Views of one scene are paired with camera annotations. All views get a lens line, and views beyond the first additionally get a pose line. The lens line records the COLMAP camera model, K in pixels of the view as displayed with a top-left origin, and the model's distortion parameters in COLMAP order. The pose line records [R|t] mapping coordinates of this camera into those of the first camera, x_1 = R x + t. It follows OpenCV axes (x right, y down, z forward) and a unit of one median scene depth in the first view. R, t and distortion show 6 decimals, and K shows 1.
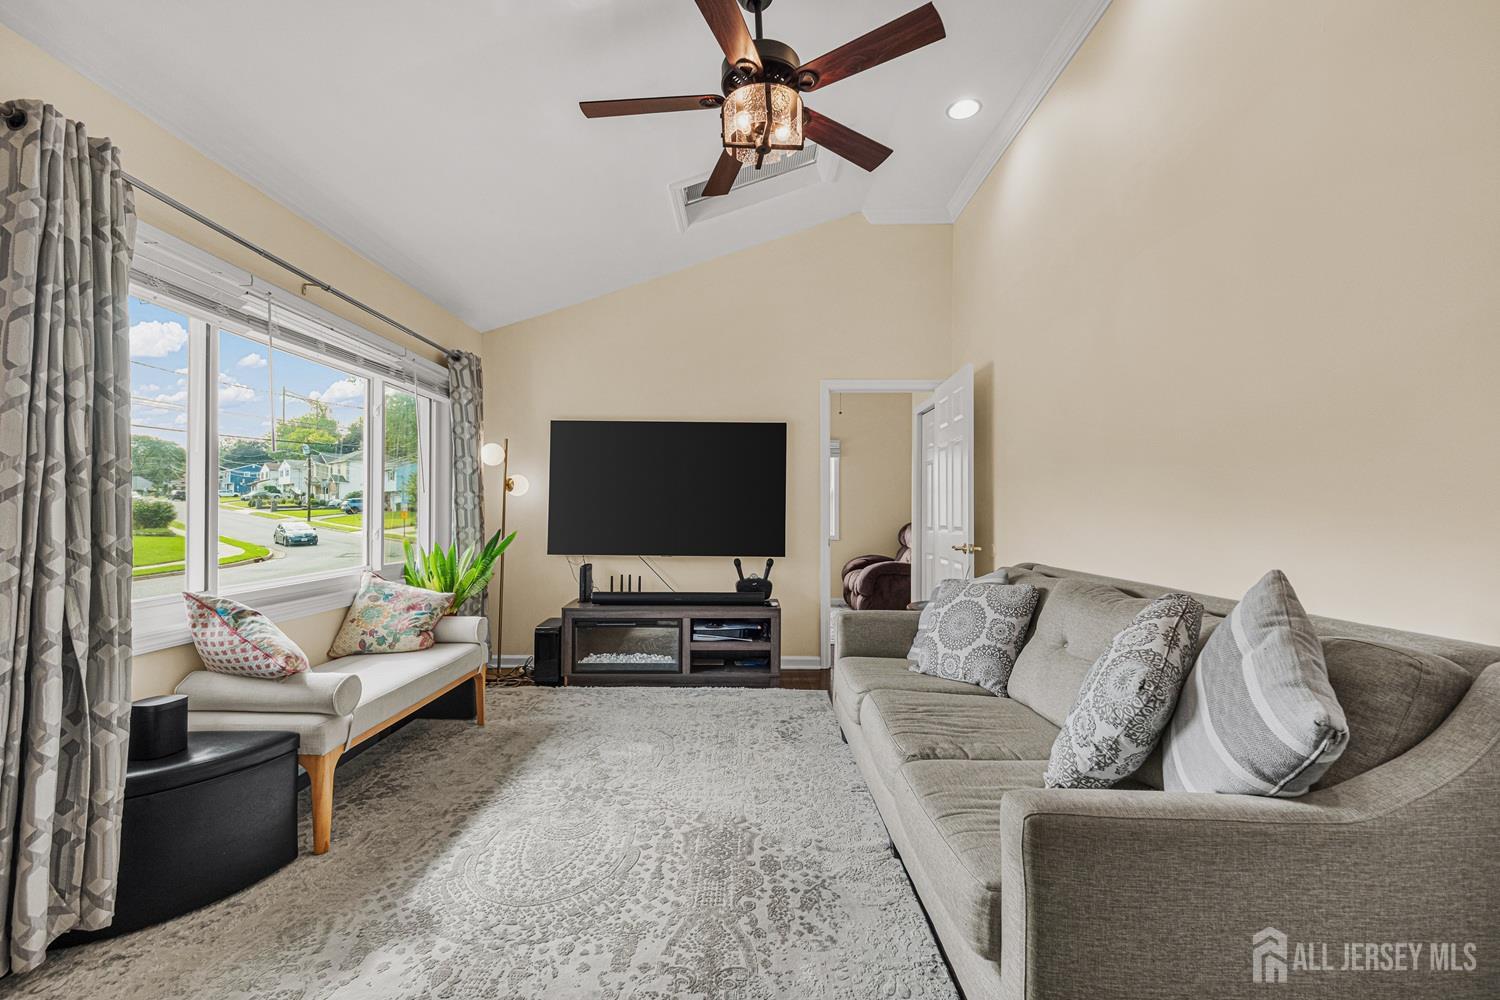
lens RADIAL K [[643.9, 0, 745.1], [0, 643.9, 501.2], [0, 0, 1]] dist [0.018273, -0.002360]
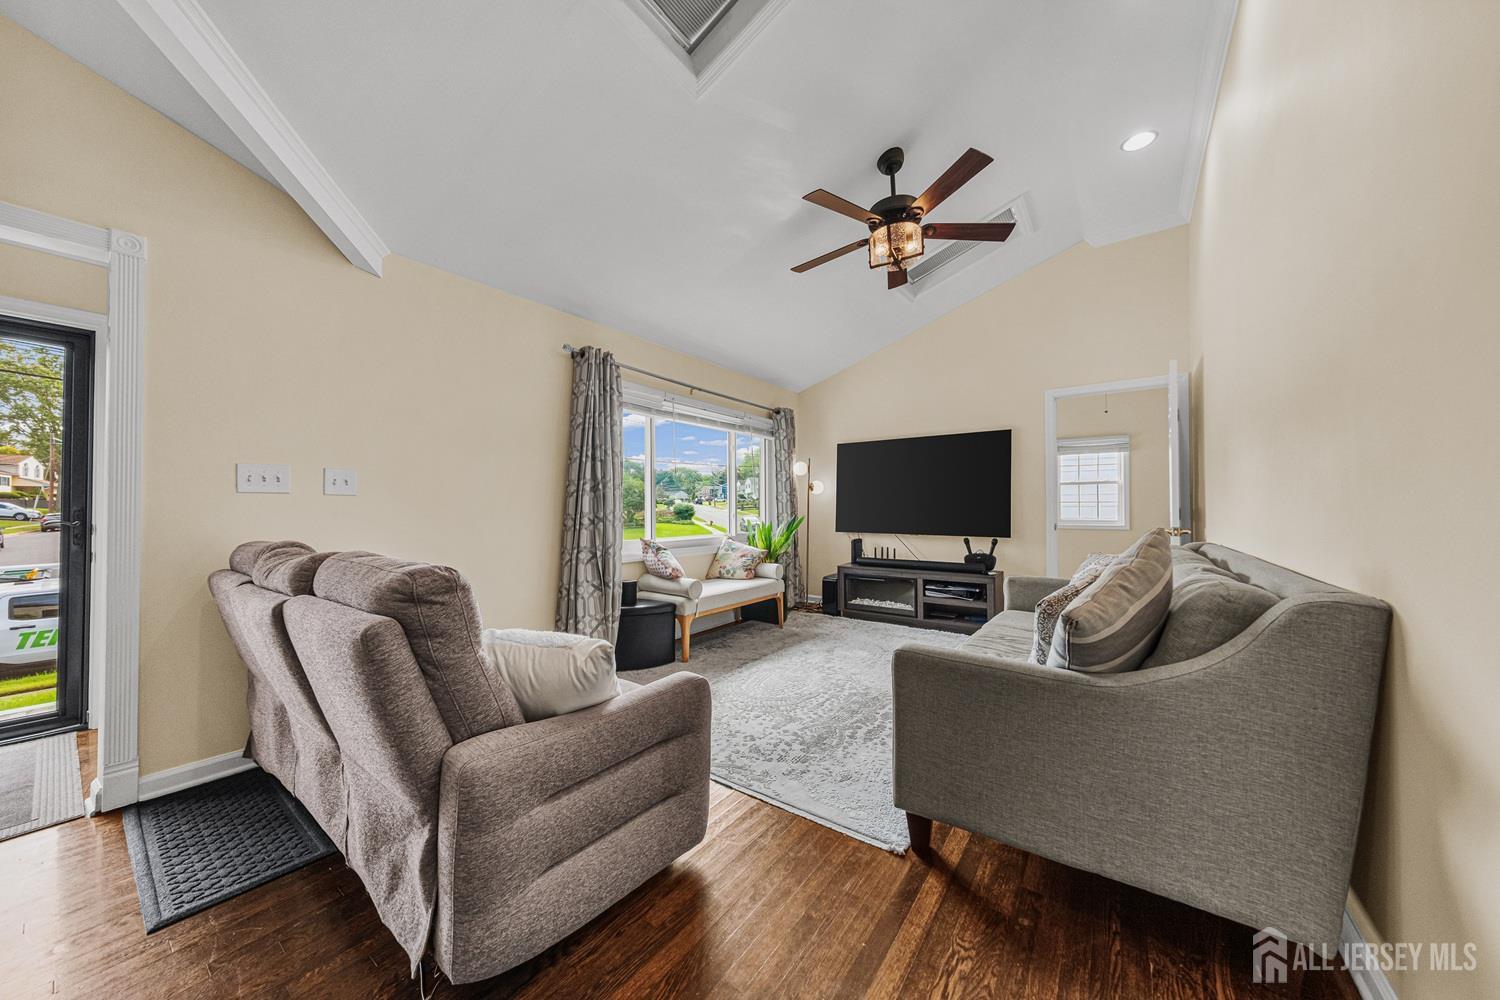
lens RADIAL K [[507.9, 0, 742.9], [0, 507.9, 504.1], [0, 0, 1]] dist [0.010649, -0.001710]
pose [[0.806816, -0.011700, -0.590686, 0.327498], [0.013677, 0.999906, -0.001124, 0.021010], [0.590644, -0.007172, 0.806900, -0.148953]]
